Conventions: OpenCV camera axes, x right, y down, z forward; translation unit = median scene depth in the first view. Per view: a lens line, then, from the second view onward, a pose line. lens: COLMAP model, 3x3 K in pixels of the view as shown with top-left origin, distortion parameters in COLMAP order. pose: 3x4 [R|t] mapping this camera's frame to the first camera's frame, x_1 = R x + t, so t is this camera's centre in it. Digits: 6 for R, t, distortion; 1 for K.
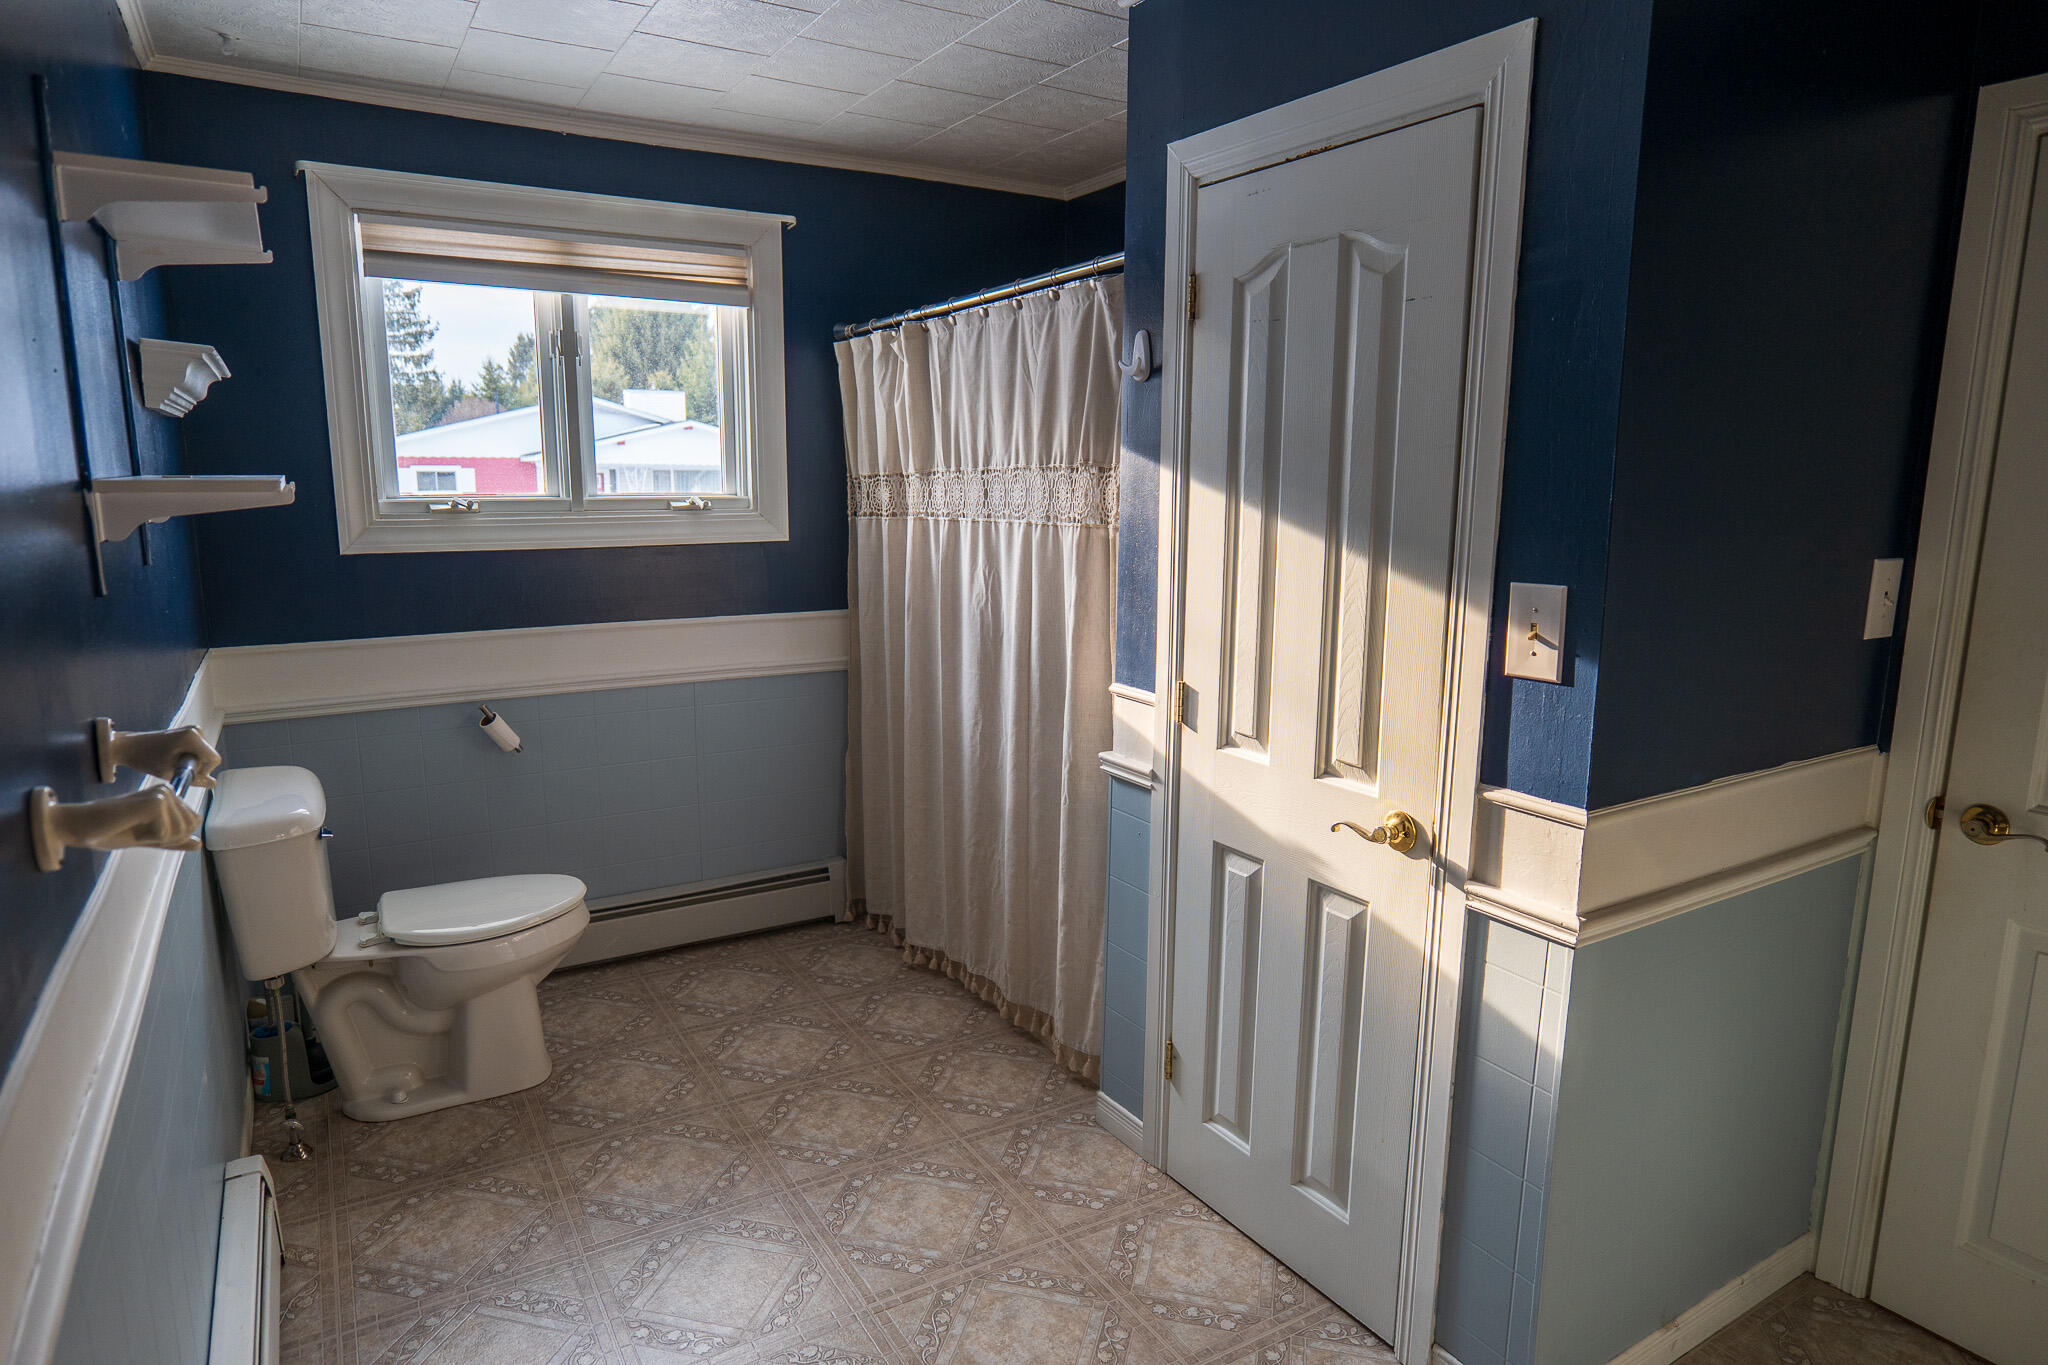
lens RADIAL K [[1181.7, 0, 1020.9], [0, 1181.7, 700.8], [0, 0, 1]] dist [-0.109843, 0.091600]
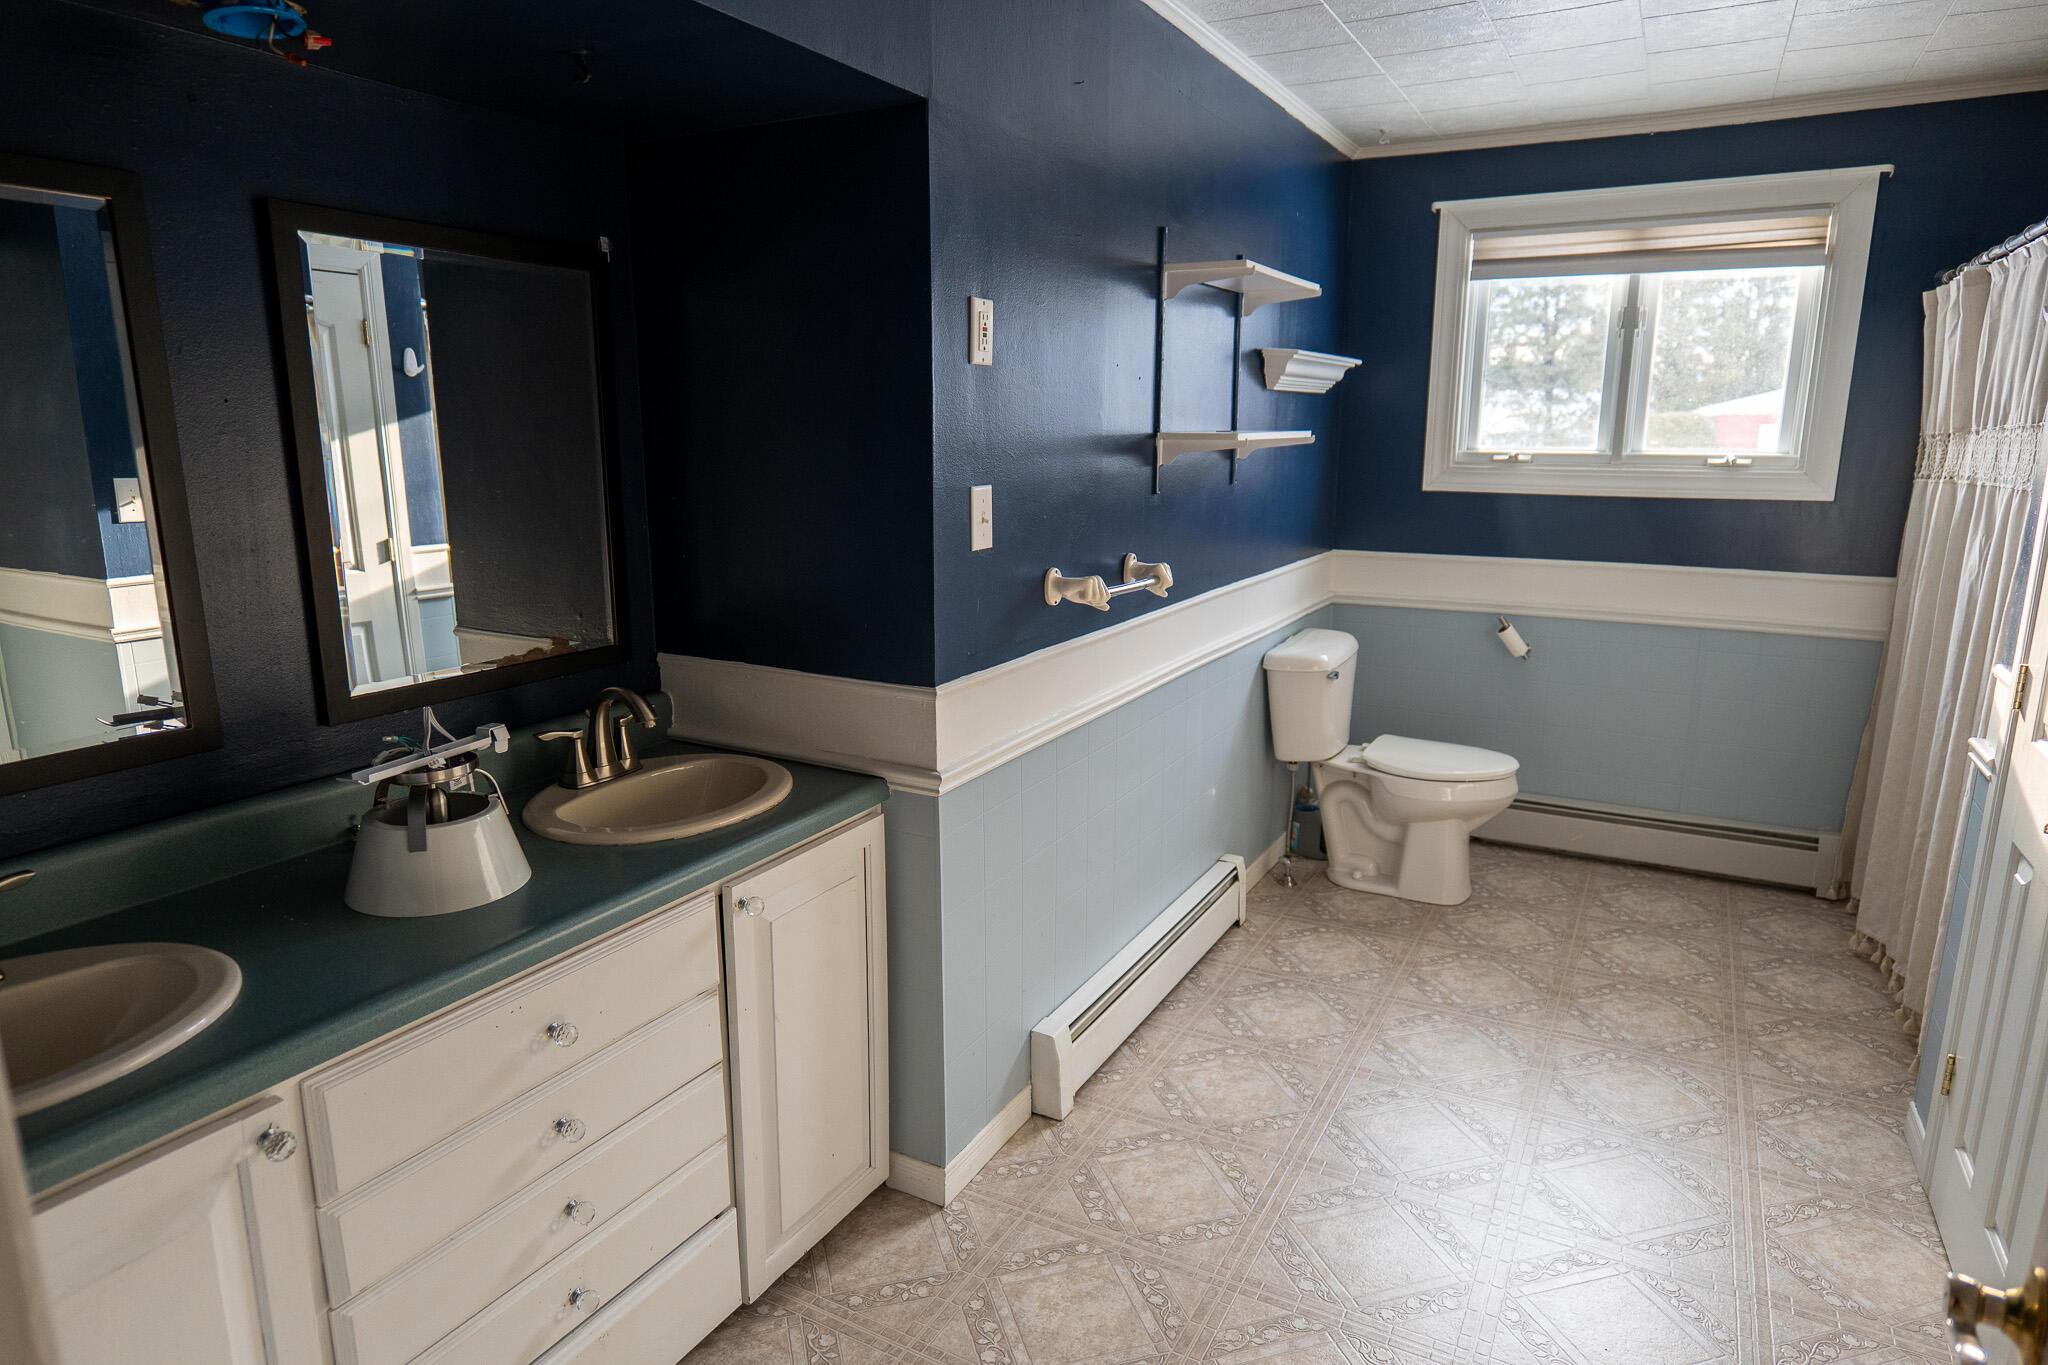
lens RADIAL K [[1169.4, 0, 1024.0], [0, 1169.4, 682.5], [0, 0, 1]] dist [0.002198, 0.000422]
pose [[0.488127, 0.179701, -0.854073, 0.383741], [-0.165774, 0.979849, 0.111421, 0.018859], [0.856885, 0.087195, 0.508080, -0.085620]]
